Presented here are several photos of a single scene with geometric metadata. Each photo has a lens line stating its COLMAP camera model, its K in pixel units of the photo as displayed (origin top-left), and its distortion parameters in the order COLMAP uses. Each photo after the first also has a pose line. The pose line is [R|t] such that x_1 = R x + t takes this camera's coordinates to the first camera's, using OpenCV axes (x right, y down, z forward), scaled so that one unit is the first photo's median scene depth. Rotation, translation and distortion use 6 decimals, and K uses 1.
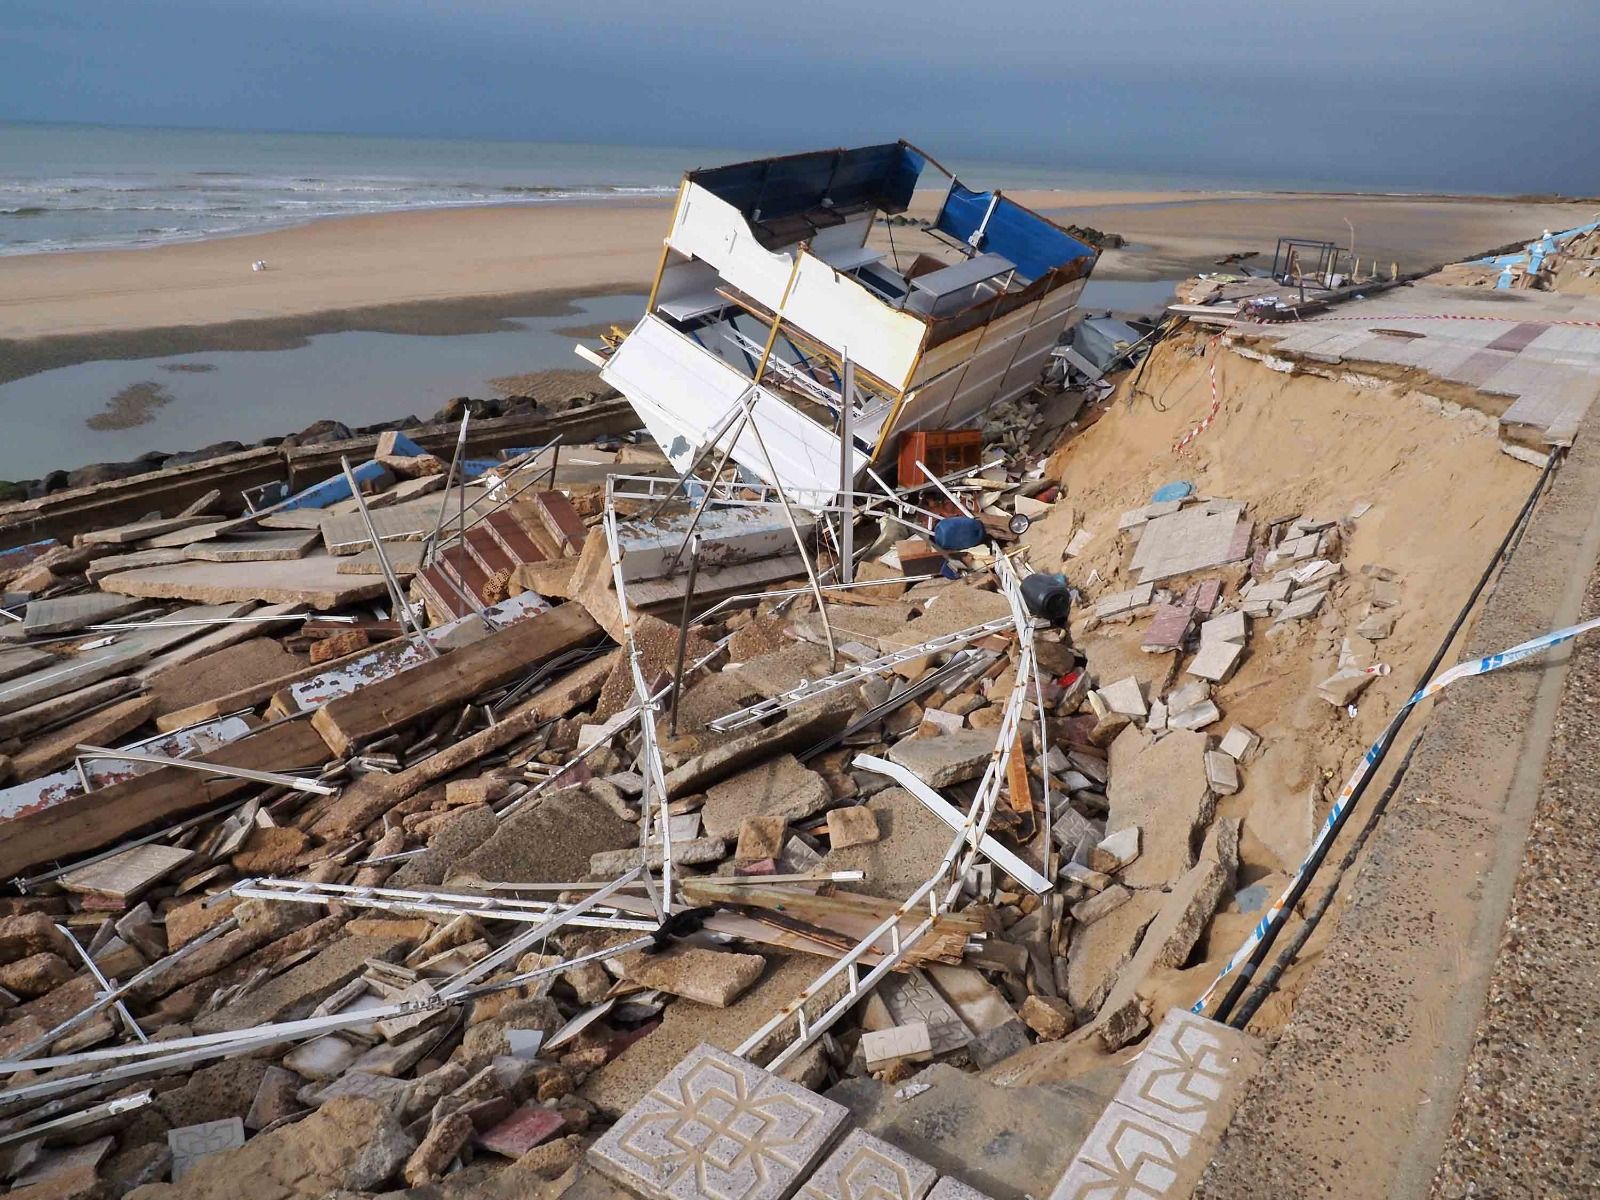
lens RADIAL K [[1154.9, 0, 805.9], [0, 1154.9, 606.5], [0, 0, 1]] dist [-0.056612, 0.032950]
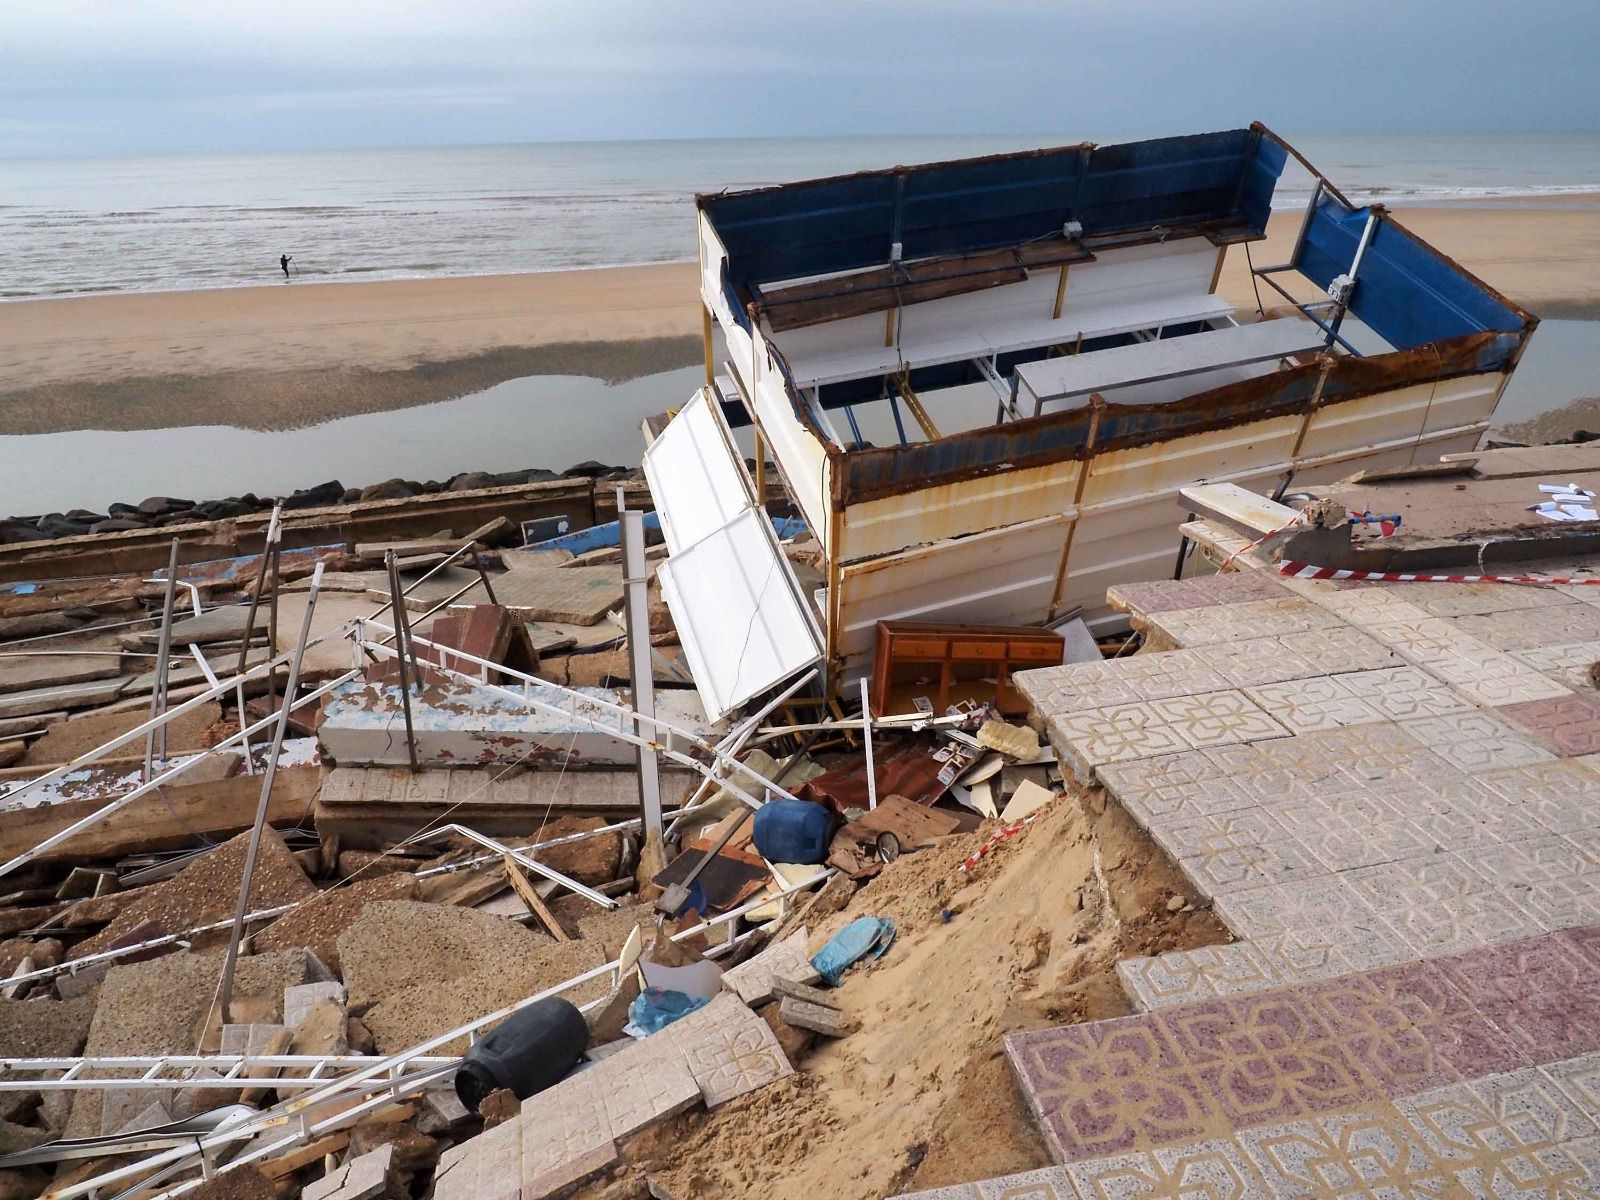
lens RADIAL K [[1154.9, 0, 805.9], [0, 1154.9, 606.5], [0, 0, 1]] dist [-0.056612, 0.032950]
pose [[0.749859, 0.198002, -0.631273, 0.535495], [-0.197743, 0.977625, 0.071748, -0.241544], [0.631355, 0.071029, 0.772235, 0.635035]]
